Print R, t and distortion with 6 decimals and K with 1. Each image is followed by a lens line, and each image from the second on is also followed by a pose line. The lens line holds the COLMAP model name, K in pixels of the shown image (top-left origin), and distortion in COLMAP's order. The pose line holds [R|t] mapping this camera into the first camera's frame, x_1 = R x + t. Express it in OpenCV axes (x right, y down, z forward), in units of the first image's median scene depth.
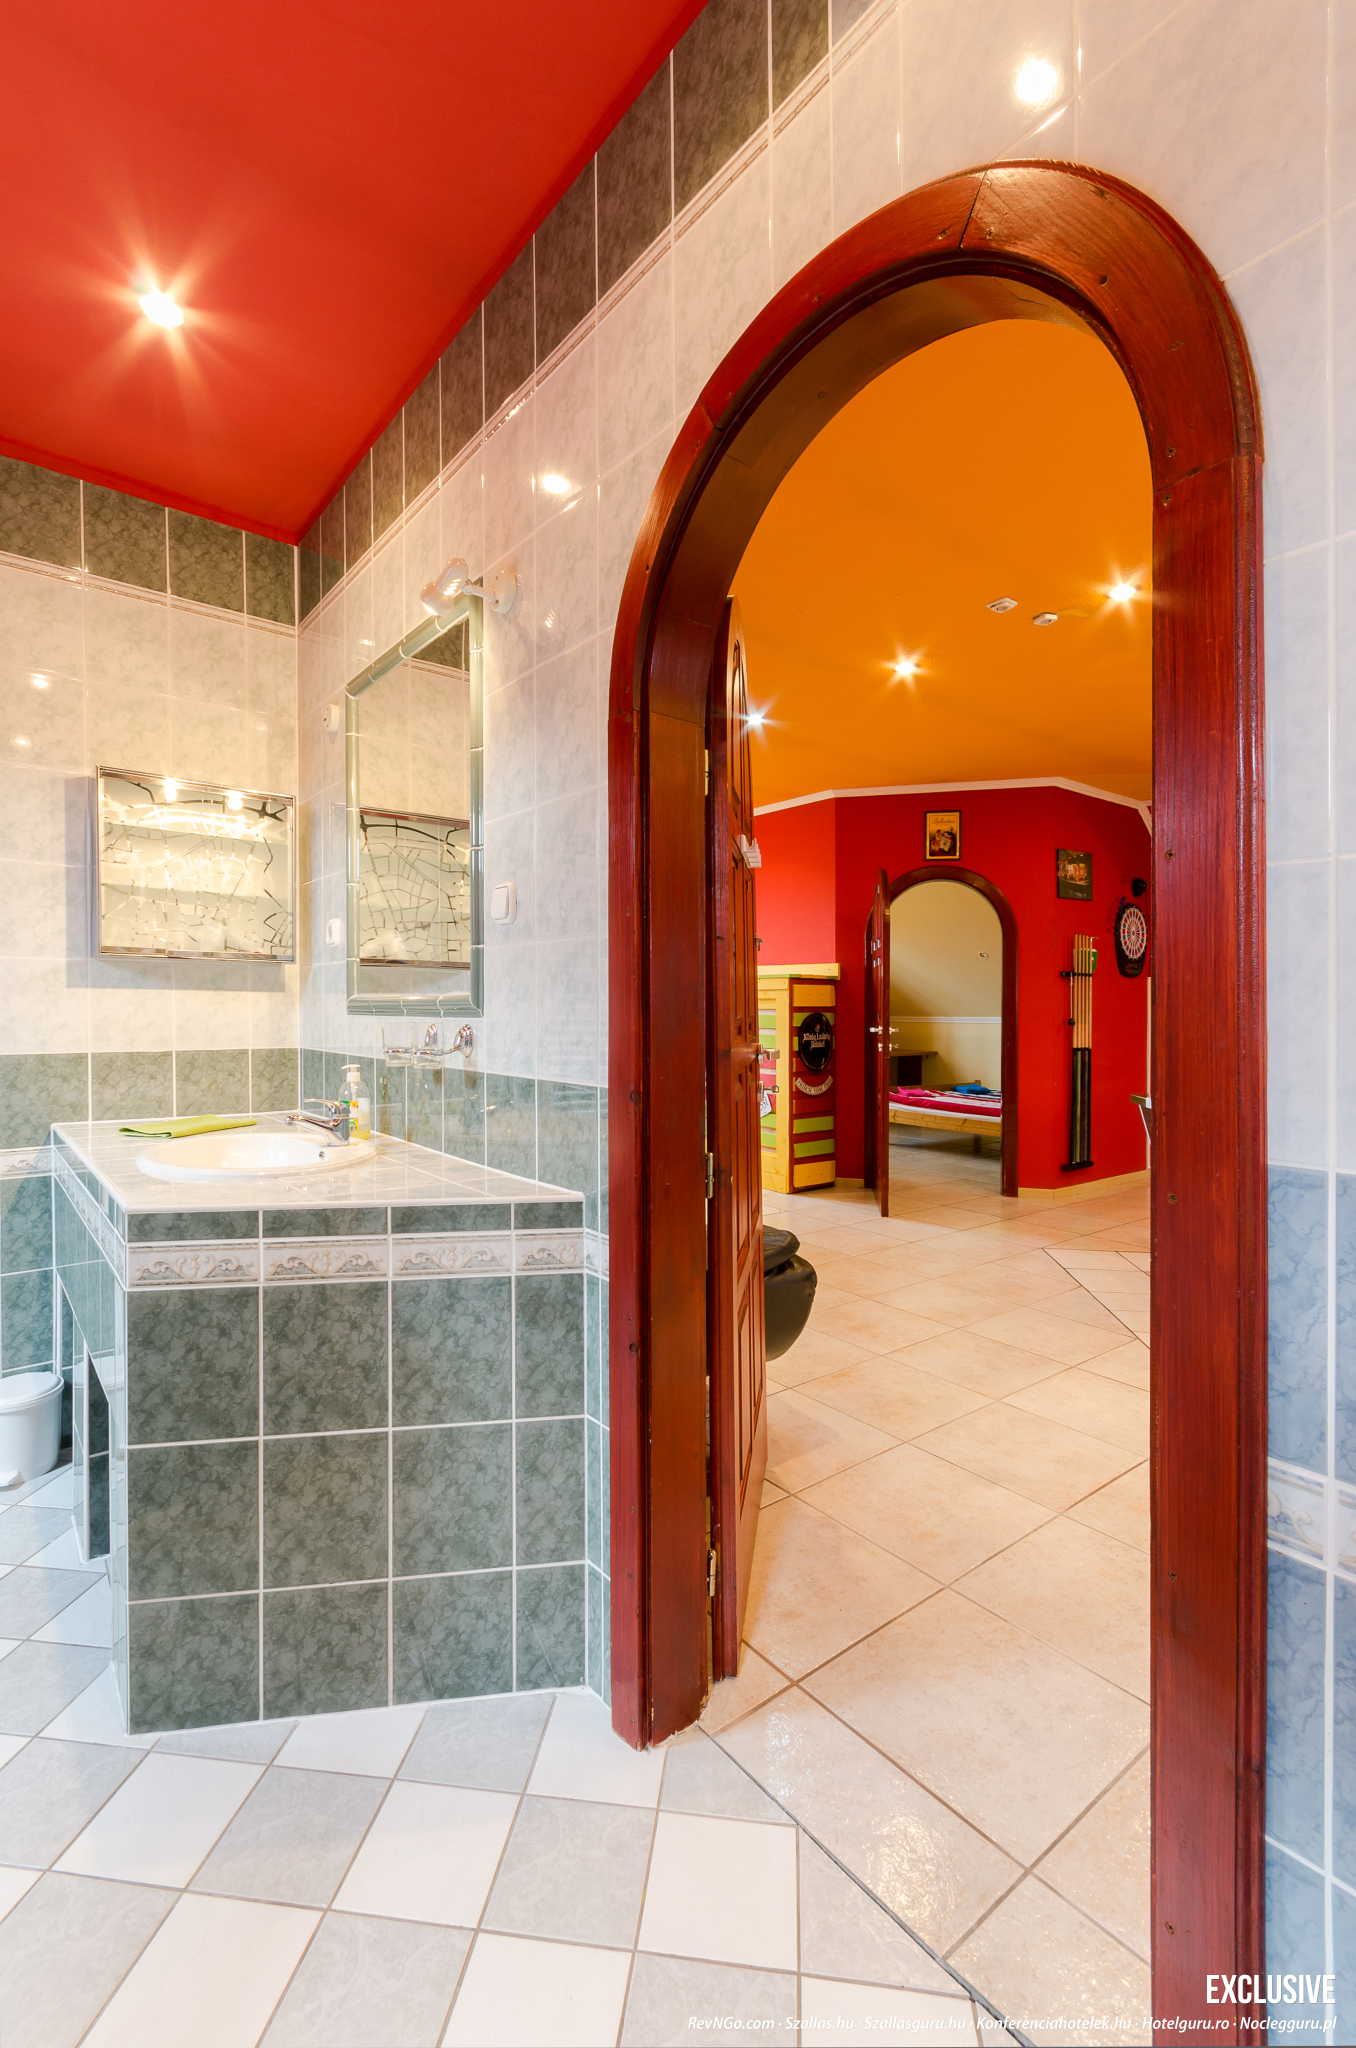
lens RADIAL K [[927.3, 0, 678.0], [0, 927.3, 1024.0], [0, 0, 1]] dist [0.012997, -0.000426]
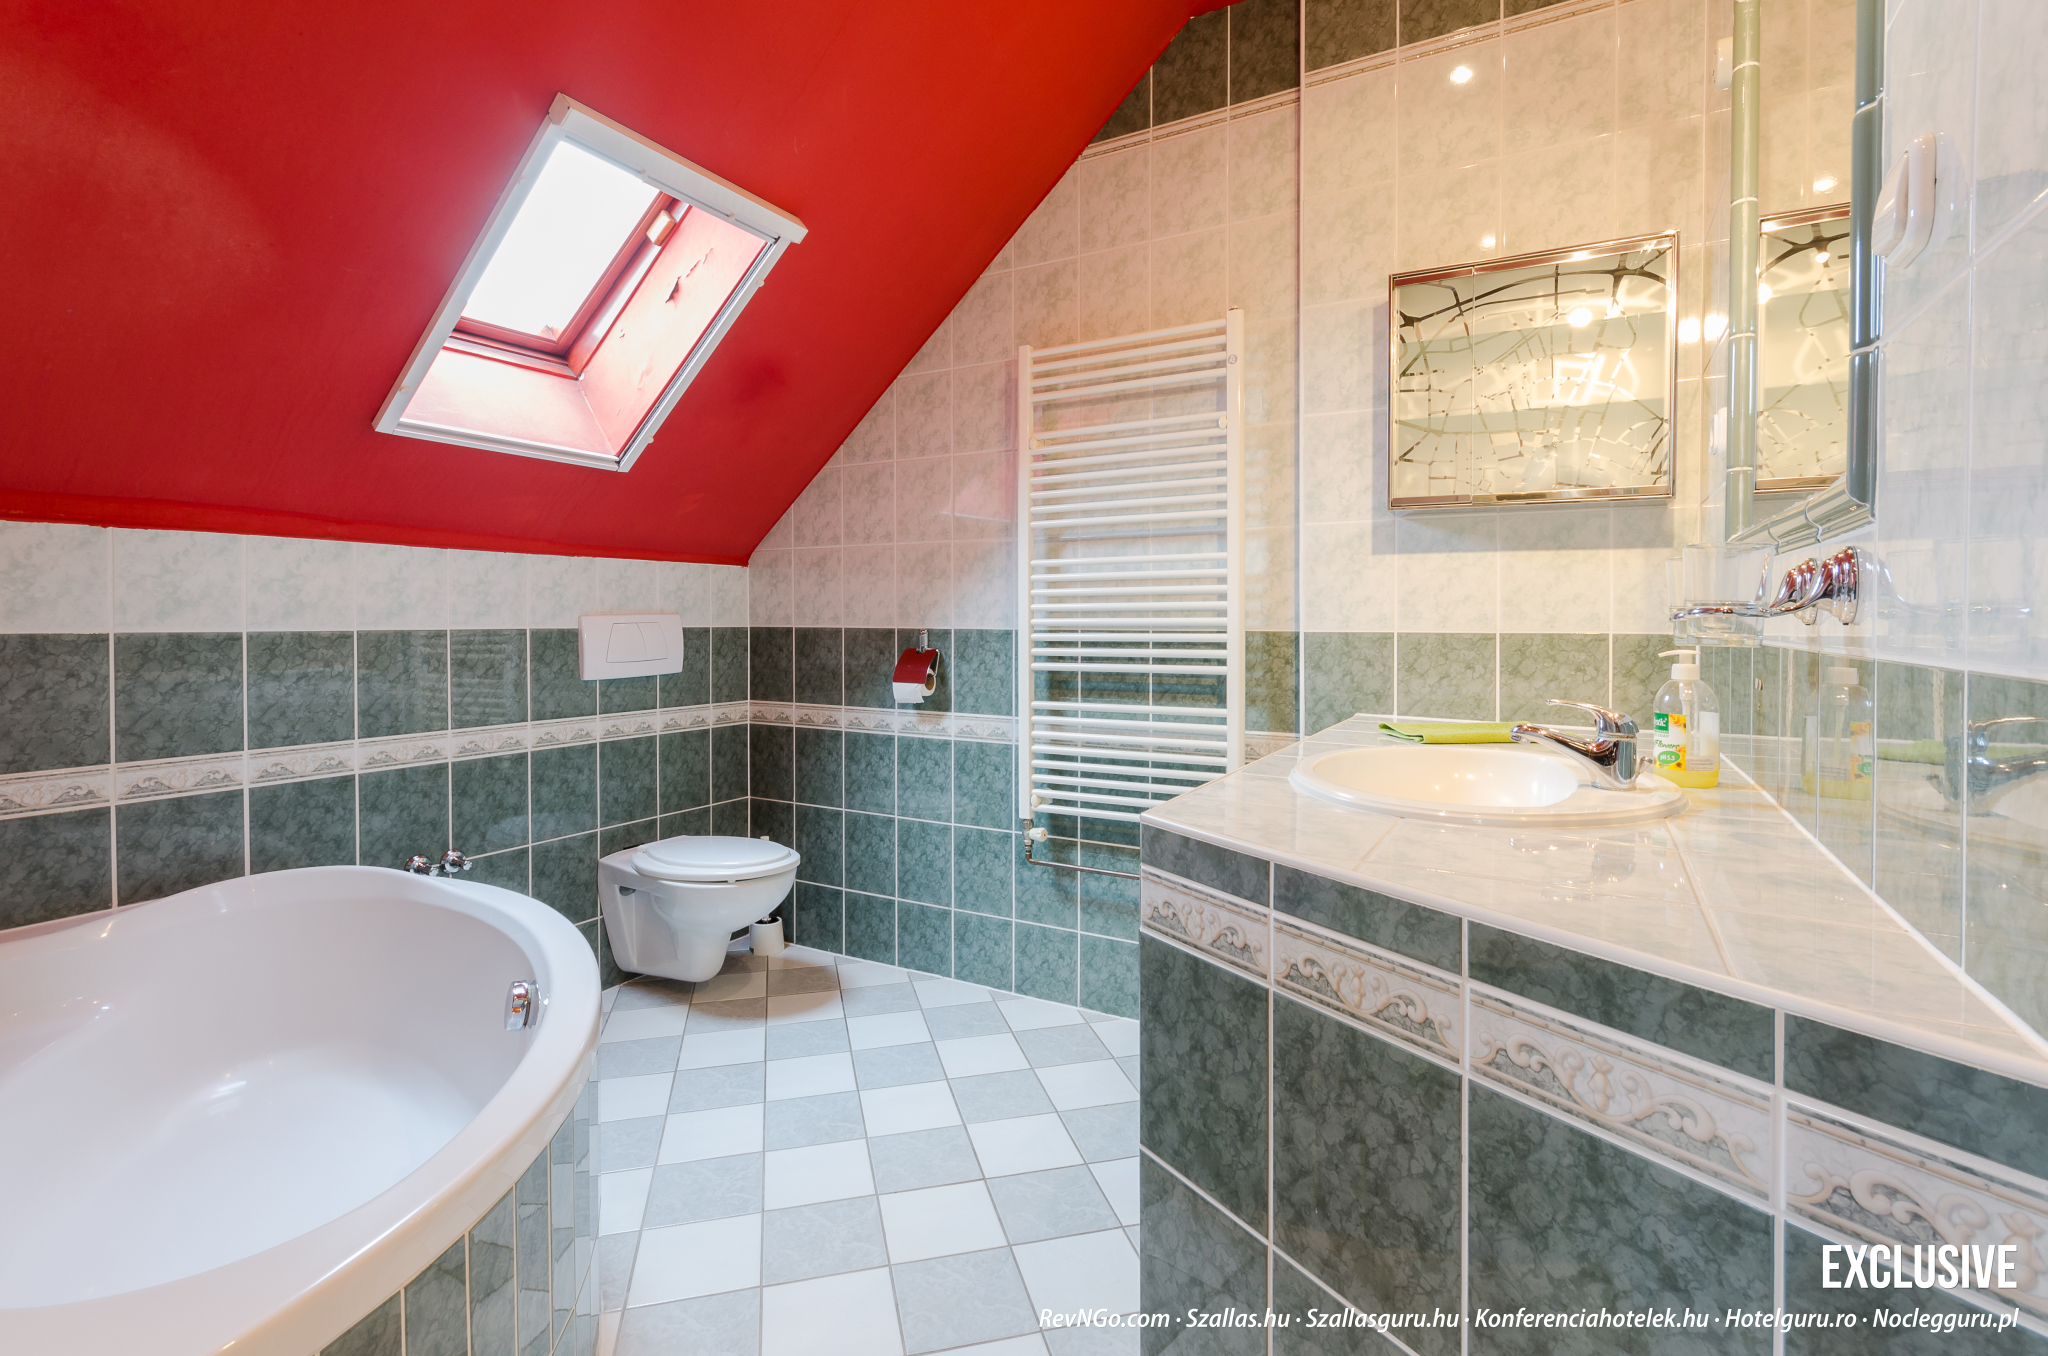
lens RADIAL K [[954.3, 0, 1025.3], [0, 954.3, 637.6], [0, 0, 1]] dist [0.011749, 0.000131]
pose [[0.365246, 0.012370, -0.930829, 0.035885], [-0.014309, 0.999868, 0.007673, 0.033027], [0.930801, 0.010517, 0.365375, 0.379473]]
